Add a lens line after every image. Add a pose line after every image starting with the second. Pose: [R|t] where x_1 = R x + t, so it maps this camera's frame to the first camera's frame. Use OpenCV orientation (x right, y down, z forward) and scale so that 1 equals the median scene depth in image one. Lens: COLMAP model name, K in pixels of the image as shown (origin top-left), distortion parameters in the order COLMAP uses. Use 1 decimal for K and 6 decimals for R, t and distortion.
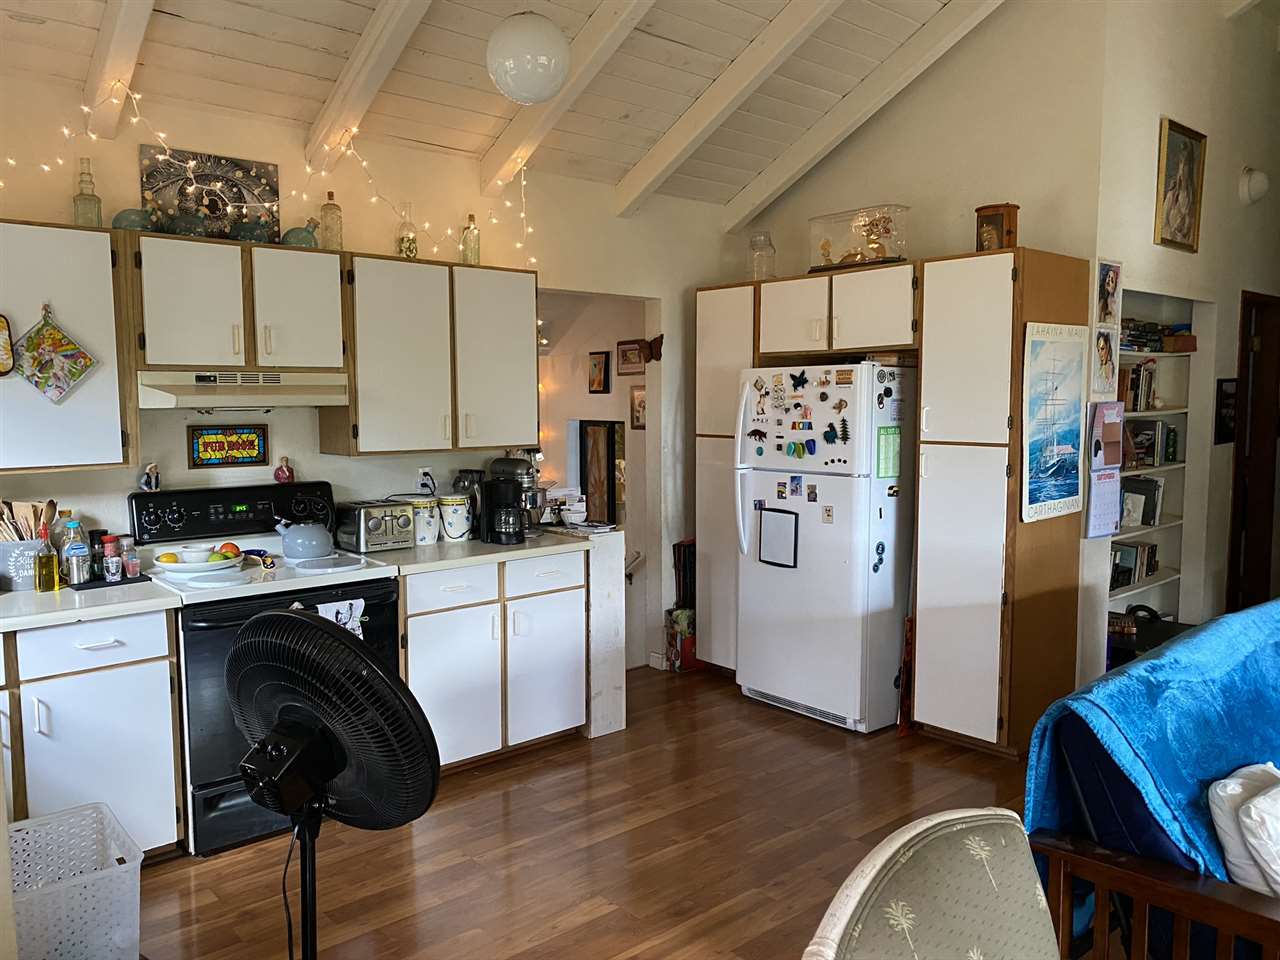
lens RADIAL K [[980.9, 0, 641.1], [0, 980.9, 480.4], [0, 0, 1]] dist [0.005552, -0.007829]
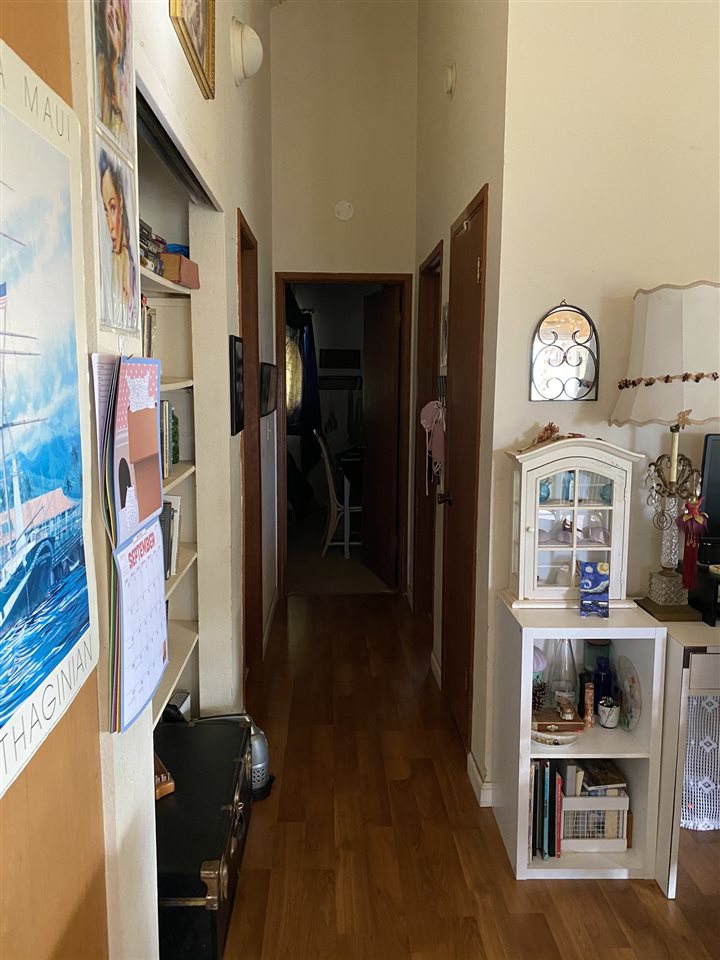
lens RADIAL K [[735.7, 0, 360.2], [0, 735.7, 476.8], [0, 0, 1]] dist [0.005552, -0.007829]
pose [[0.626951, -0.098219, 0.772842, 0.314455], [0.061195, 0.995164, 0.076831, -0.051364], [-0.776651, -0.000875, 0.629930, 0.772994]]
